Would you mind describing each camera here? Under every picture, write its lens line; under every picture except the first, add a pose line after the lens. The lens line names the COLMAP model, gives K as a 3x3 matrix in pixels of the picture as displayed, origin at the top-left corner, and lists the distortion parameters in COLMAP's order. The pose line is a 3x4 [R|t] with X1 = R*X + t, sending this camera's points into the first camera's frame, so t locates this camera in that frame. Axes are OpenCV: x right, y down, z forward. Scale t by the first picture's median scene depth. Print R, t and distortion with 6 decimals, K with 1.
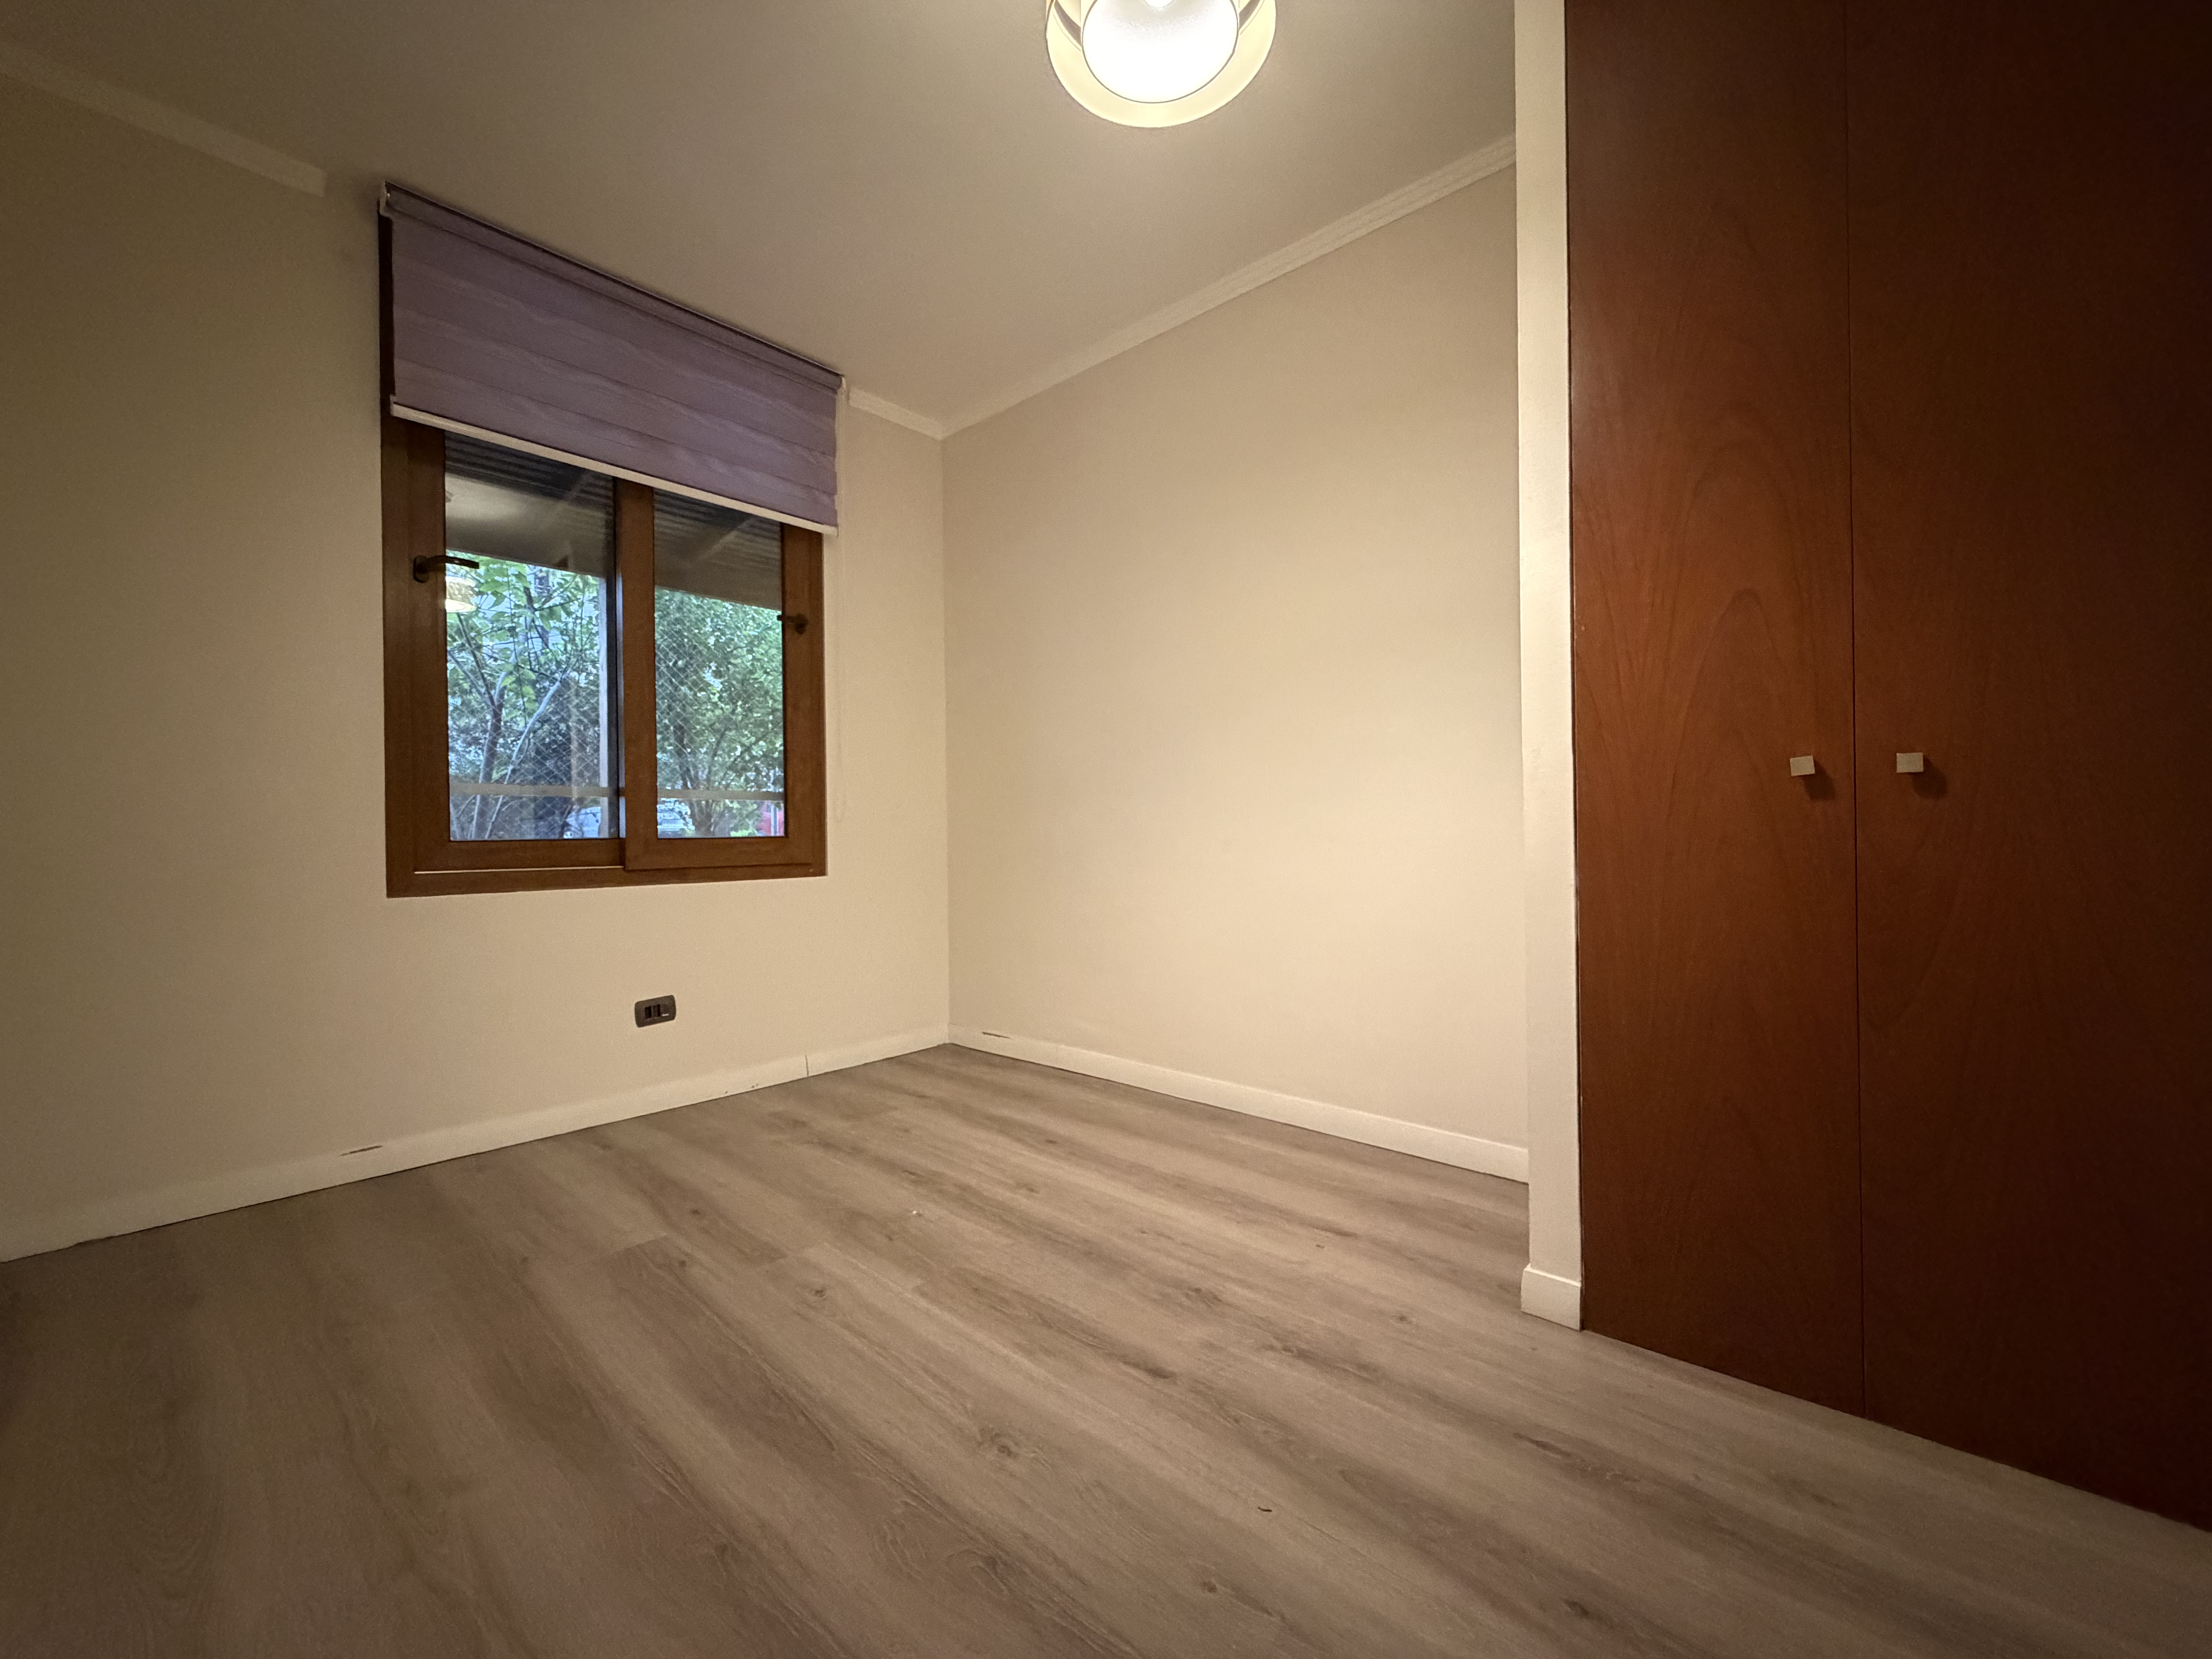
lens RADIAL K [[890.2, 0, 1105.9], [0, 890.2, 839.3], [0, 0, 1]] dist [-0.010130, -0.000551]
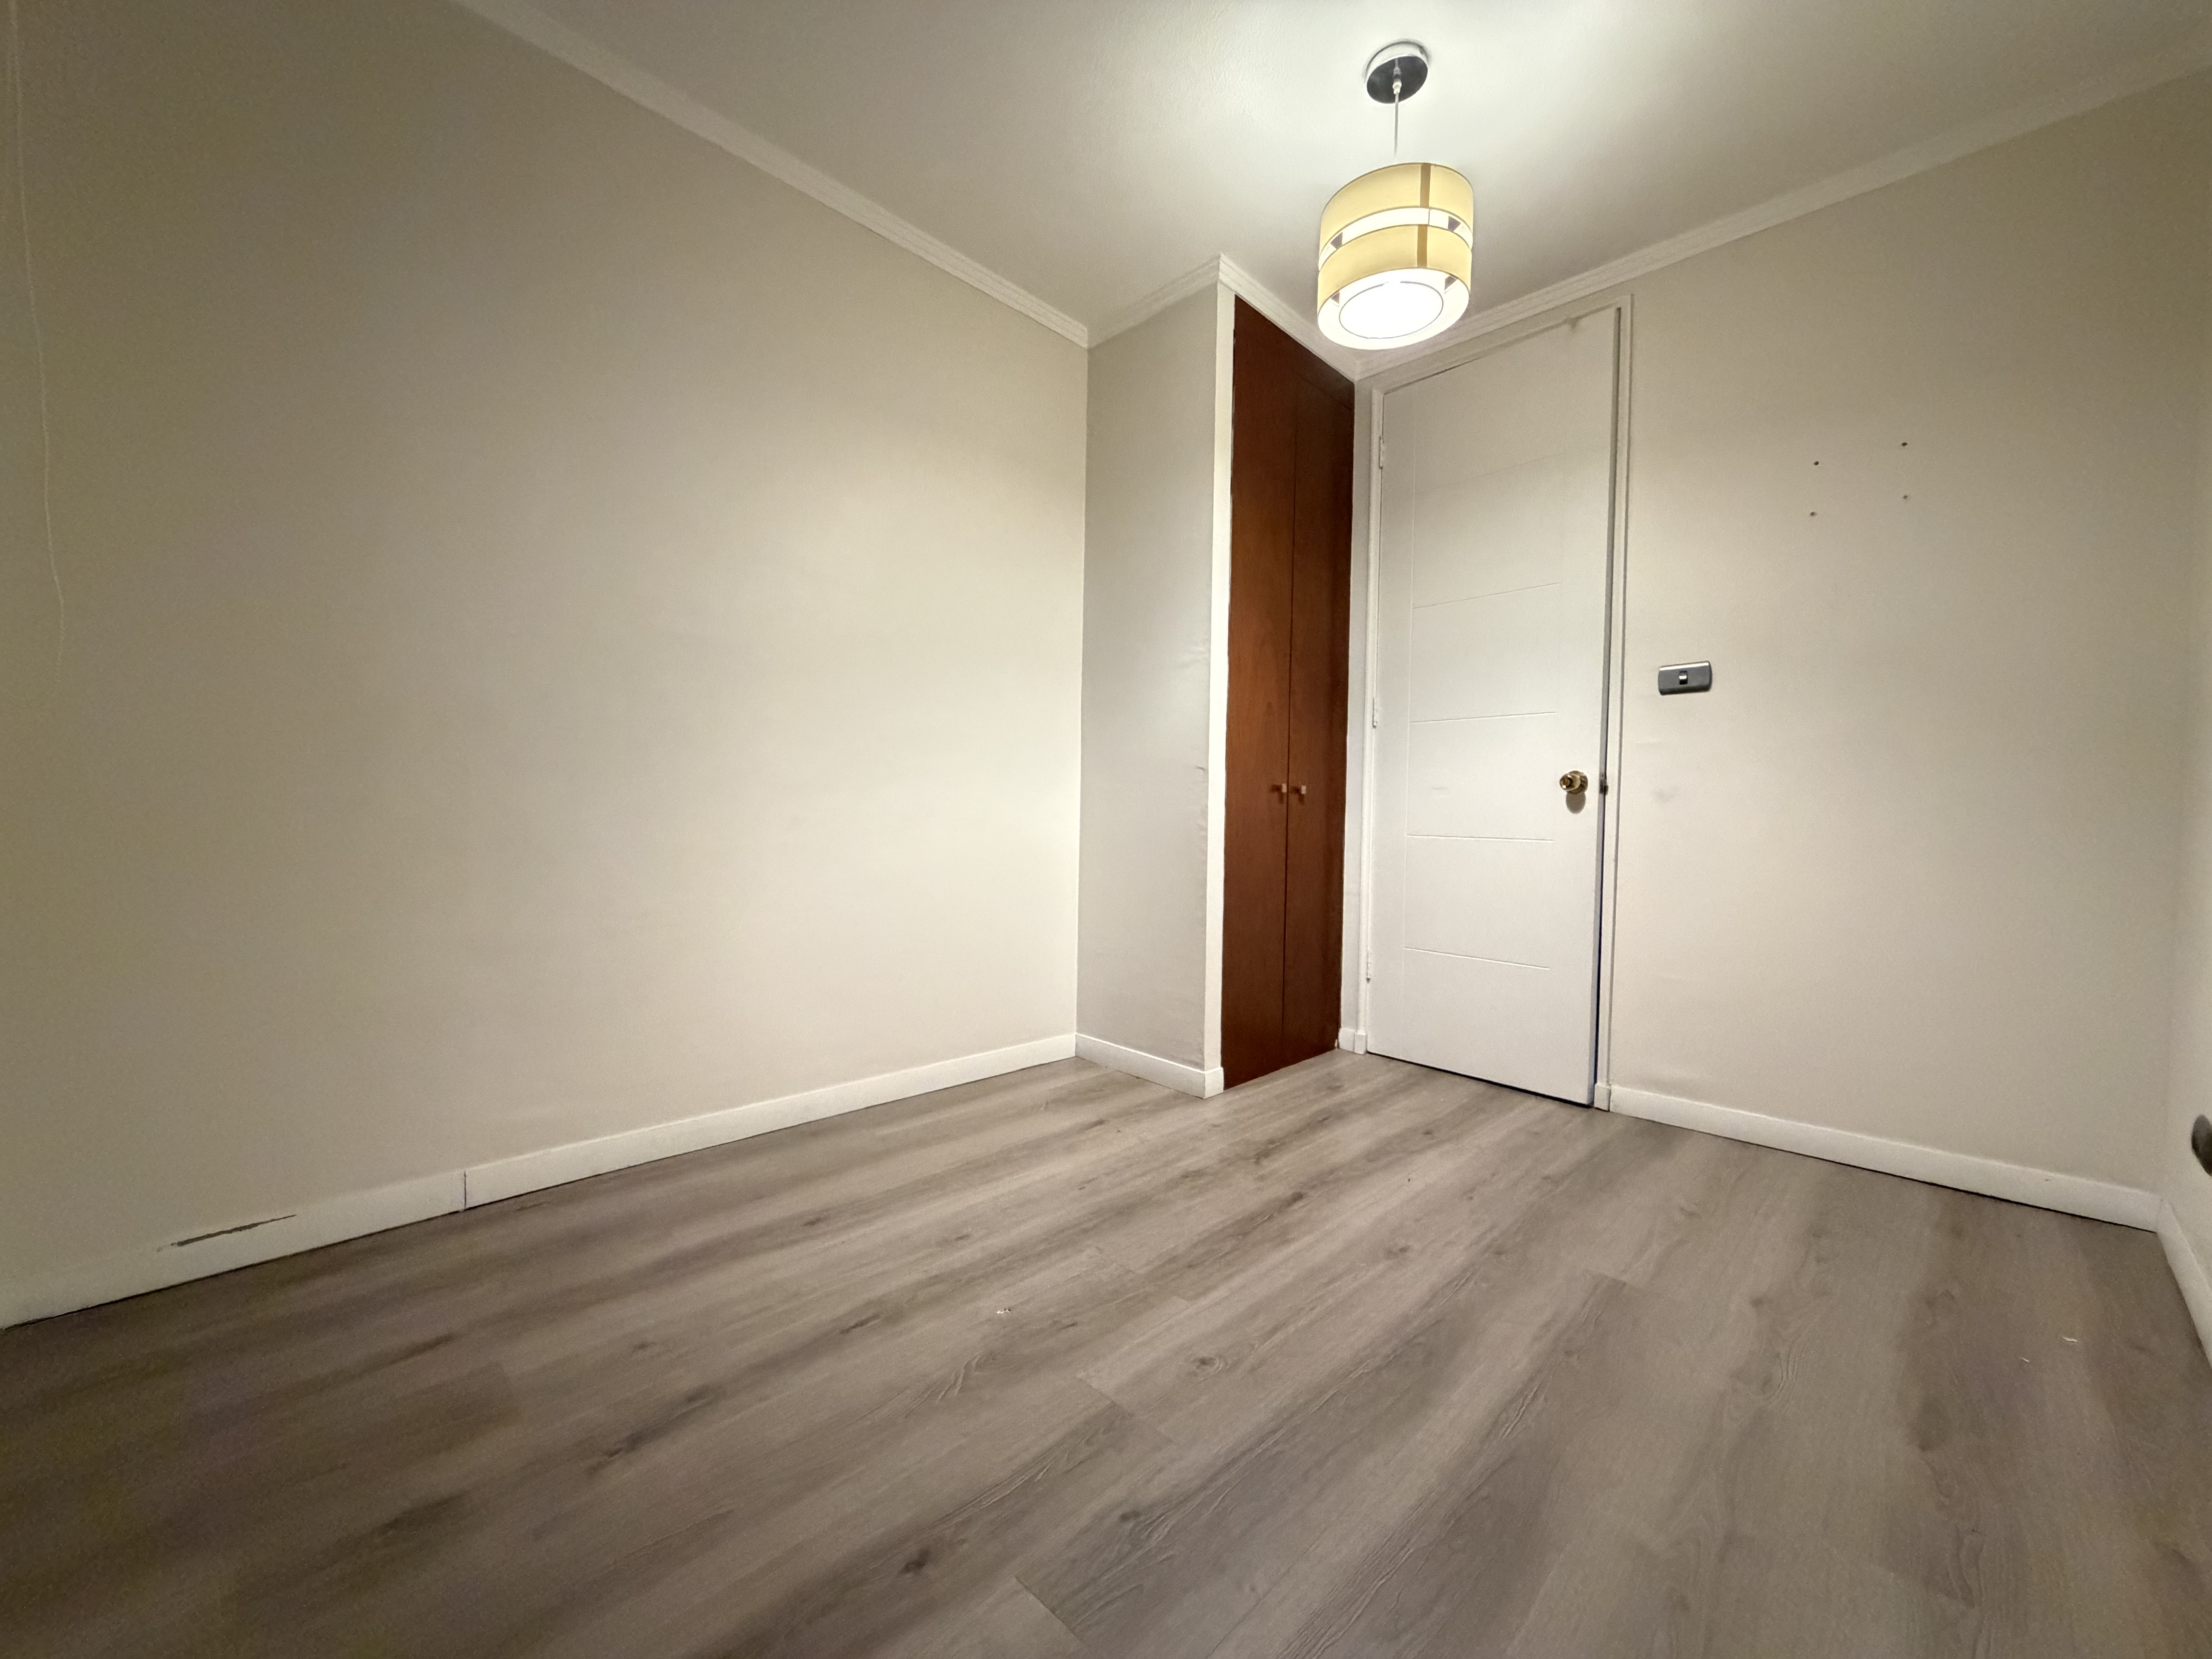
lens RADIAL K [[890.2, 0, 1105.6], [0, 890.2, 830.8], [0, 0, 1]] dist [-0.010130, -0.000551]
pose [[0.039735, -0.011433, 0.999145, -1.060294], [-0.004006, 0.999925, 0.011601, 0.005522], [-0.999202, -0.004463, 0.039687, 0.981083]]
